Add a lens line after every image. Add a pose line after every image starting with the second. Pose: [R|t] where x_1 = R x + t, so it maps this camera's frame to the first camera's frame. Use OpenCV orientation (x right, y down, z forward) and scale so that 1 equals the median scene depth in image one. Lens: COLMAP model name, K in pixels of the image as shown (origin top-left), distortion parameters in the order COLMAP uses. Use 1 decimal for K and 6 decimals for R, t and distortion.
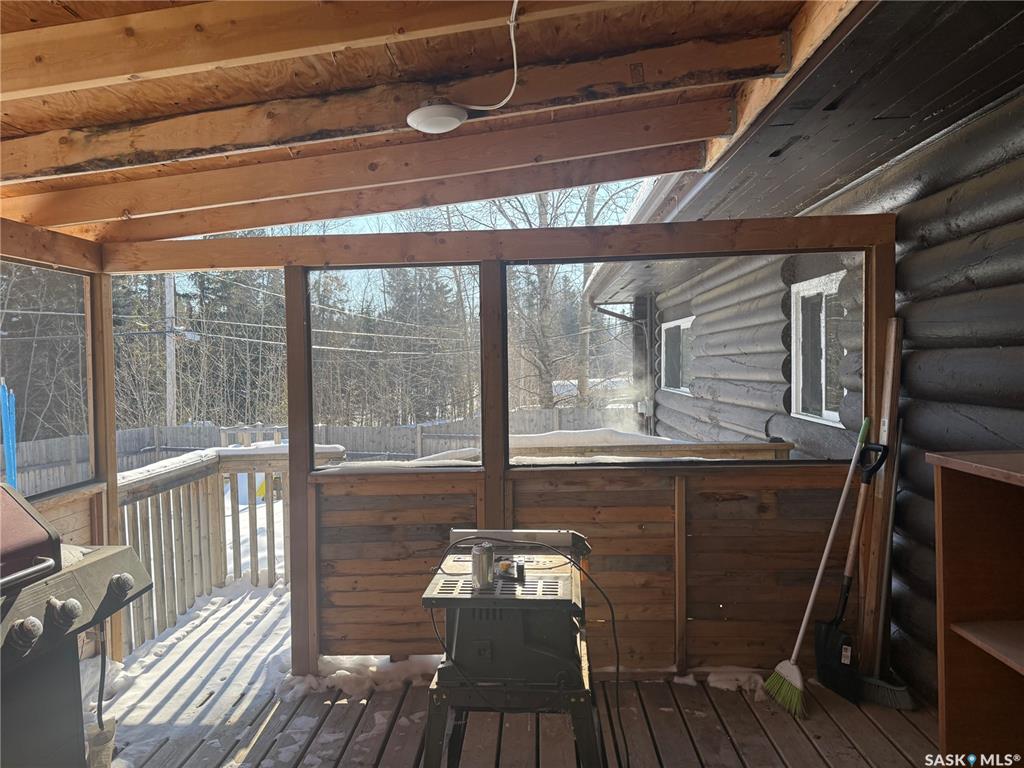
lens RADIAL K [[739.9, 0, 509.8], [0, 739.9, 380.3], [0, 0, 1]] dist [0.102966, -0.102742]
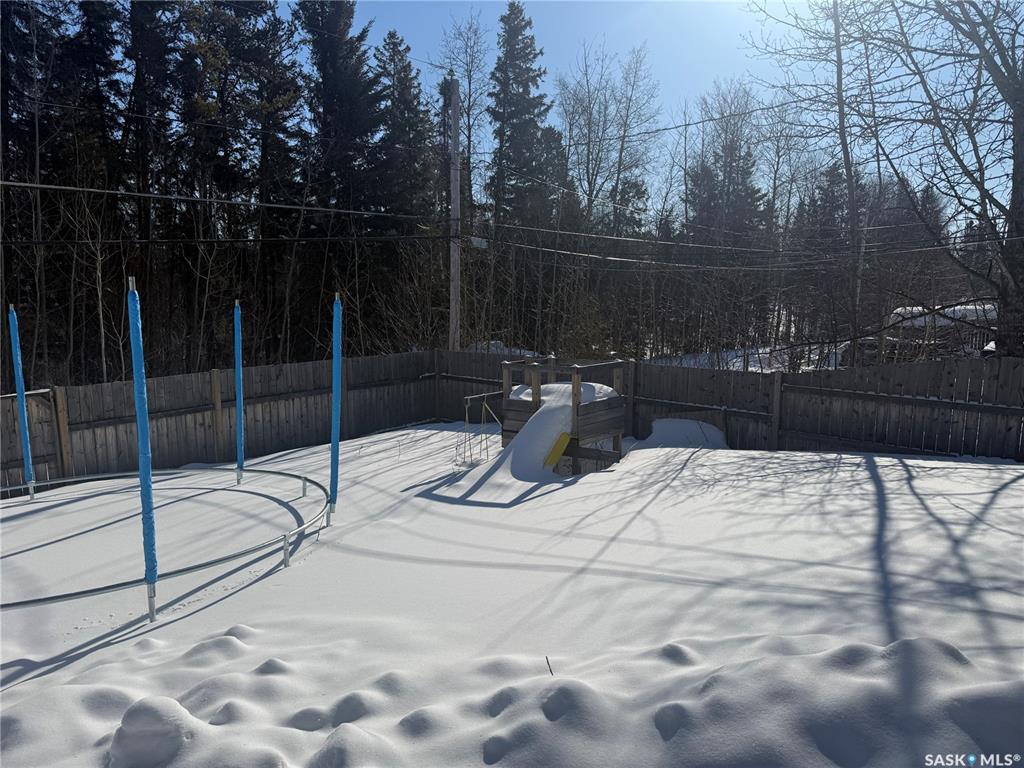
lens RADIAL K [[739.9, 0, 516.6], [0, 739.9, 388.0], [0, 0, 1]] dist [0.102966, -0.102742]
pose [[0.933739, 0.068925, -0.351255, -0.085982], [-0.028087, 0.992369, 0.120064, 0.001724], [0.356850, -0.102242, 0.928550, 0.242463]]
